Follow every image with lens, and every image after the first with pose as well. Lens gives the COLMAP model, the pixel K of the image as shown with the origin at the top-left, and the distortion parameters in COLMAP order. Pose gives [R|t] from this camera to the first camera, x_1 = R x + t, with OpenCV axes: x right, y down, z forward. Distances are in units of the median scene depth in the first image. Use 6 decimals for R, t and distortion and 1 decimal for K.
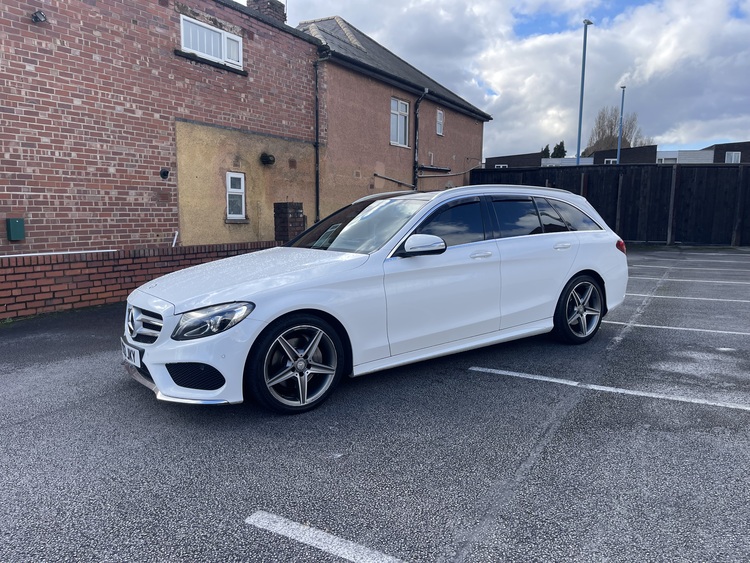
lens RADIAL K [[565.3, 0, 375.4], [0, 565.3, 285.0], [0, 0, 1]] dist [0.065834, -0.081490]
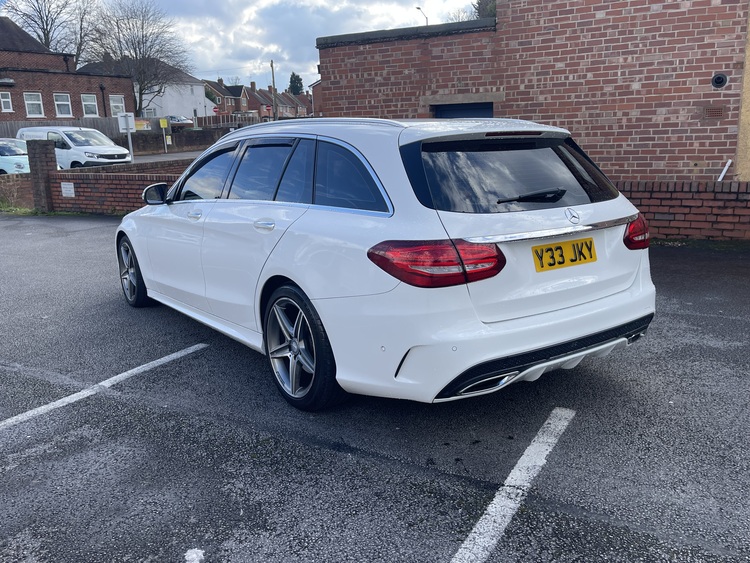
lens RADIAL K [[634.2, 0, 371.1], [0, 634.2, 283.4], [0, 0, 1]] dist [0.071883, -0.081755]
pose [[0.009197, 0.229412, -0.973286, 0.503027], [-0.096506, 0.968987, 0.227487, -0.087677], [0.995290, 0.091836, 0.031052, 0.554921]]
